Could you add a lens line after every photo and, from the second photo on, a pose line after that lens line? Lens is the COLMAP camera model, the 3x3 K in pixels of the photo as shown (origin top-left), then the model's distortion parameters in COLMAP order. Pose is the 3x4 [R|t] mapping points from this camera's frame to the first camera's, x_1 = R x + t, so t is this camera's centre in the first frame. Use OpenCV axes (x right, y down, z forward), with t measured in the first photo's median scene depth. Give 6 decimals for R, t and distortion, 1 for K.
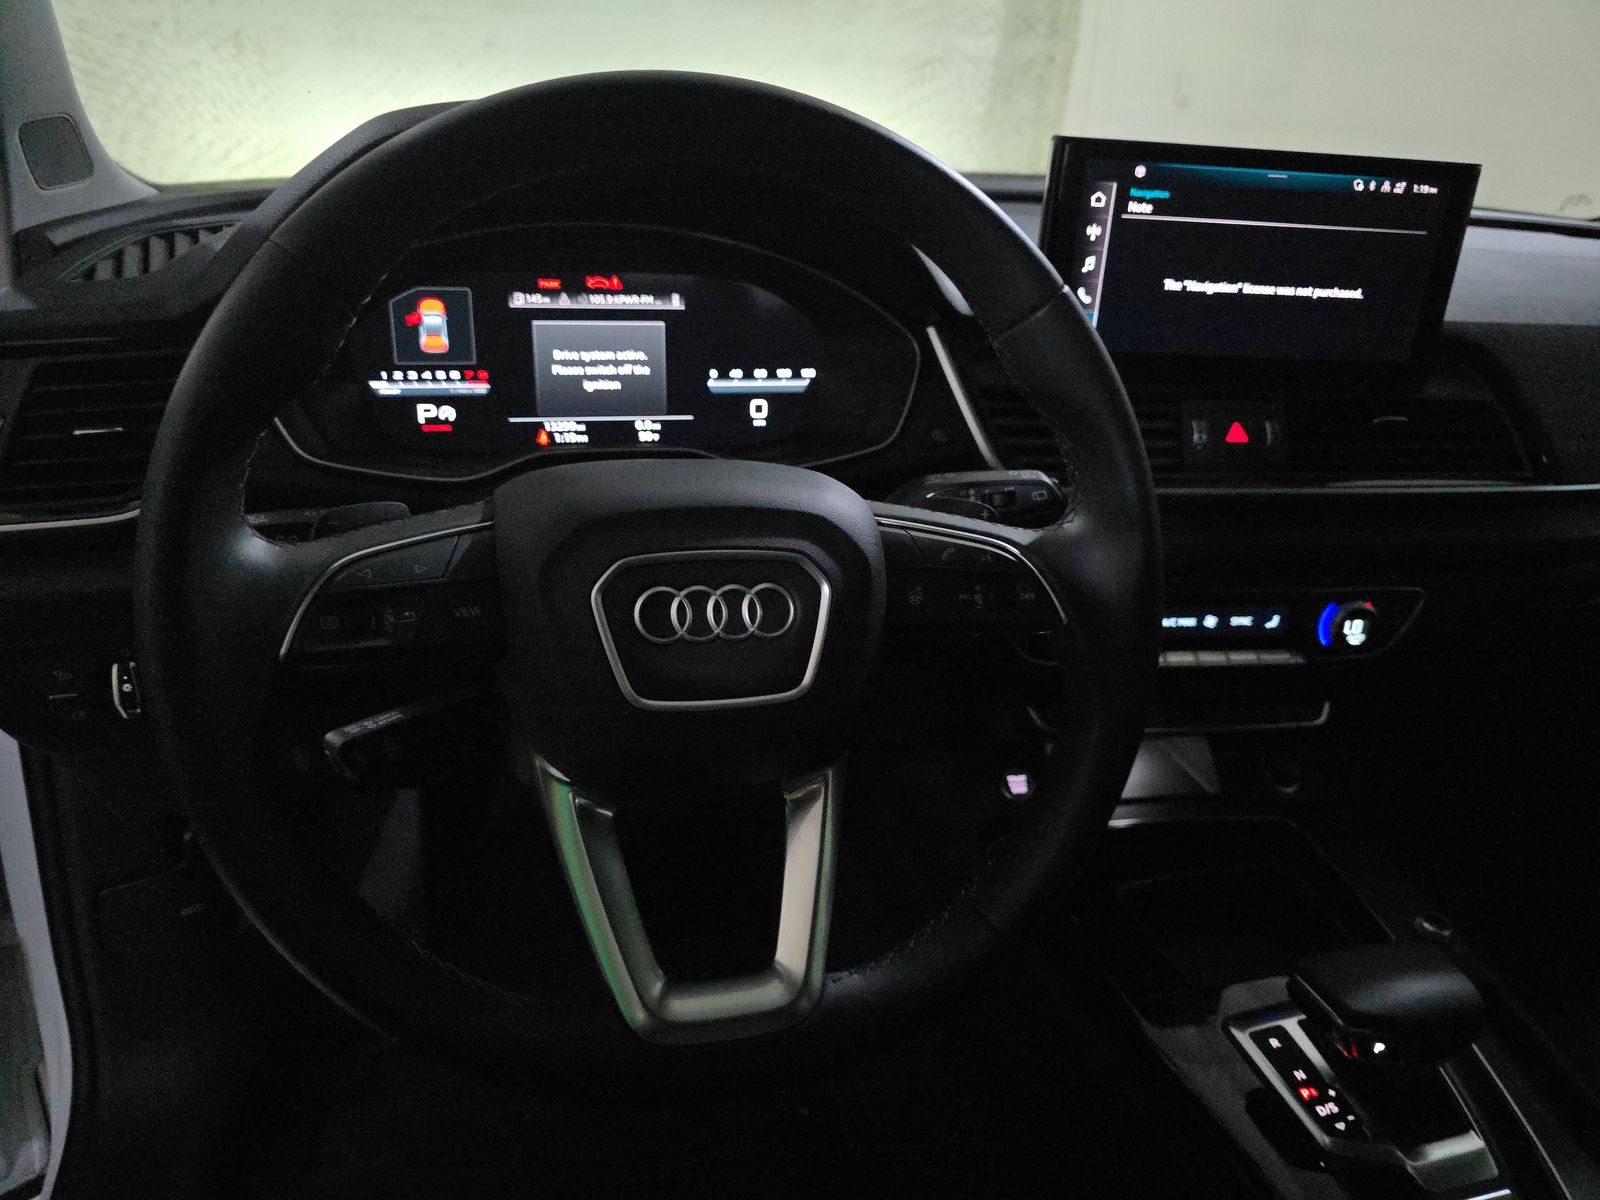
lens RADIAL K [[1045.3, 0, 702.9], [0, 1045.3, 671.2], [0, 0, 1]] dist [0.027140, -0.029964]
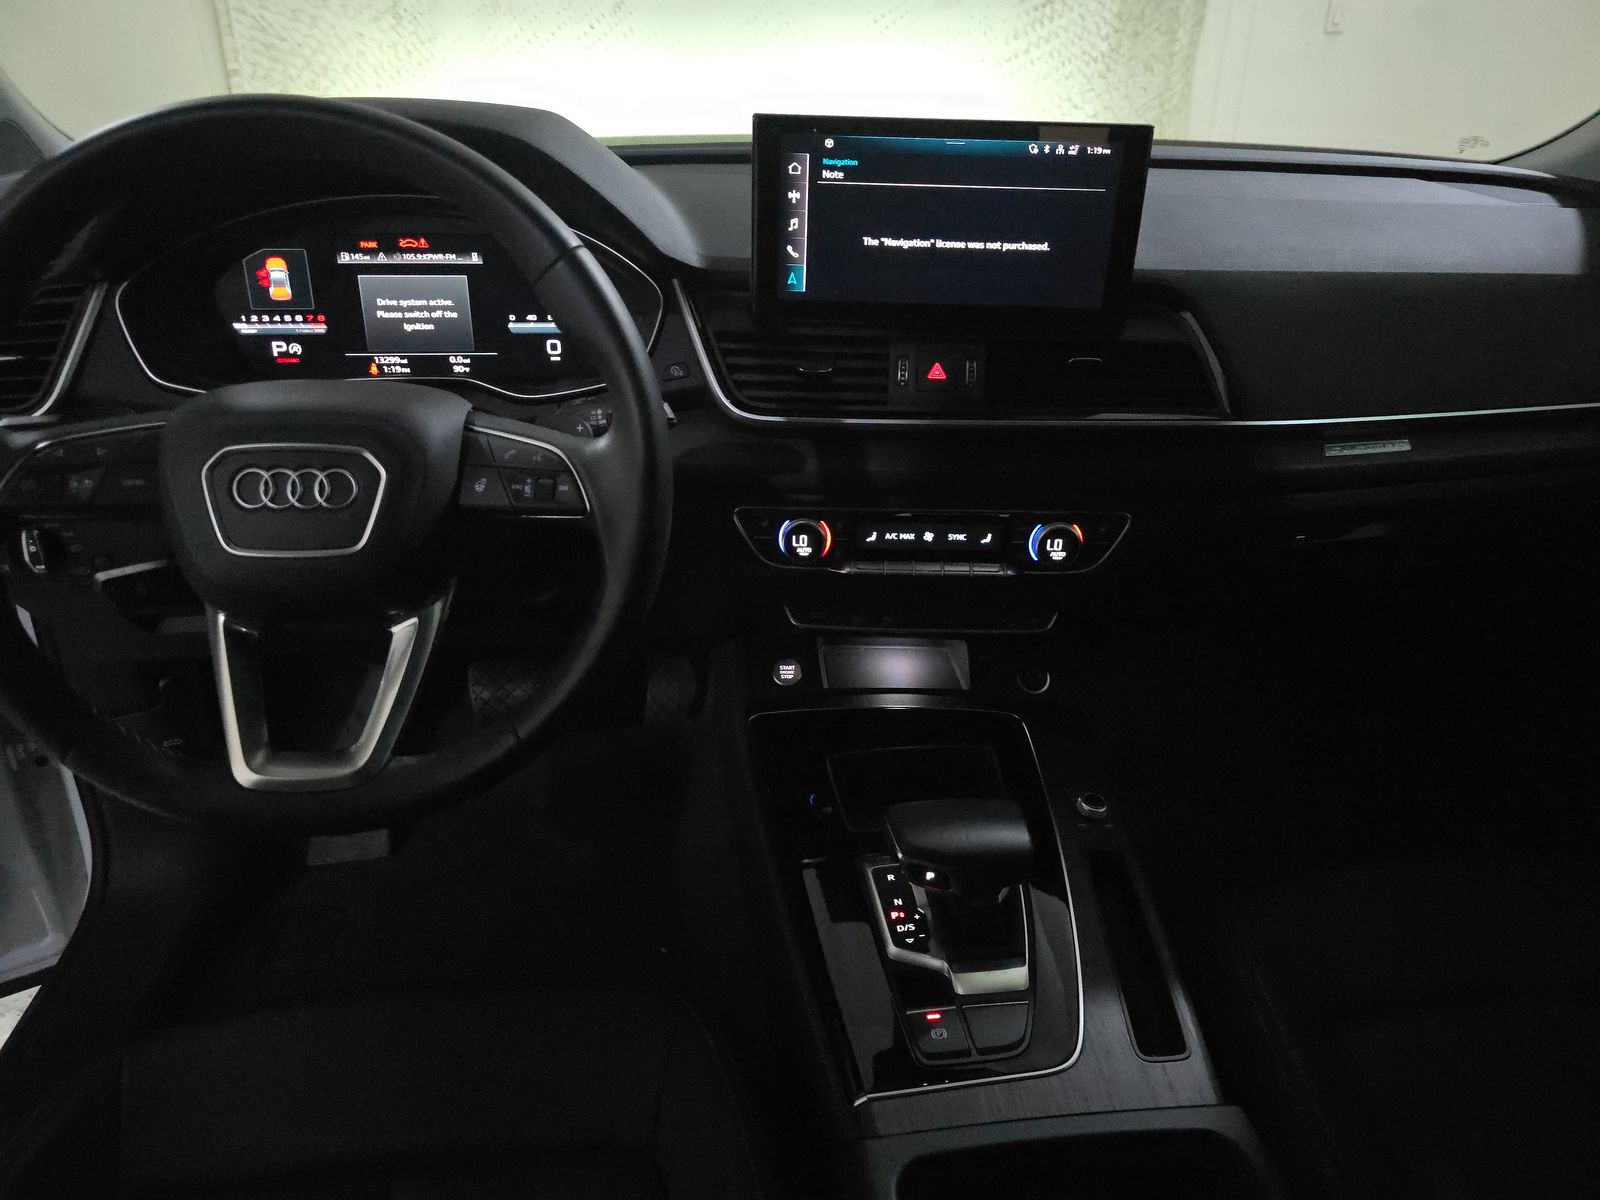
lens RADIAL K [[1045.3, 0, 792.1], [0, 1045.3, 682.1], [0, 0, 1]] dist [0.027140, -0.029964]
pose [[0.987654, 0.051317, -0.148010, 0.553478], [-0.043203, 0.997409, 0.057526, 0.057748], [0.150579, -0.050421, 0.987311, -0.188589]]
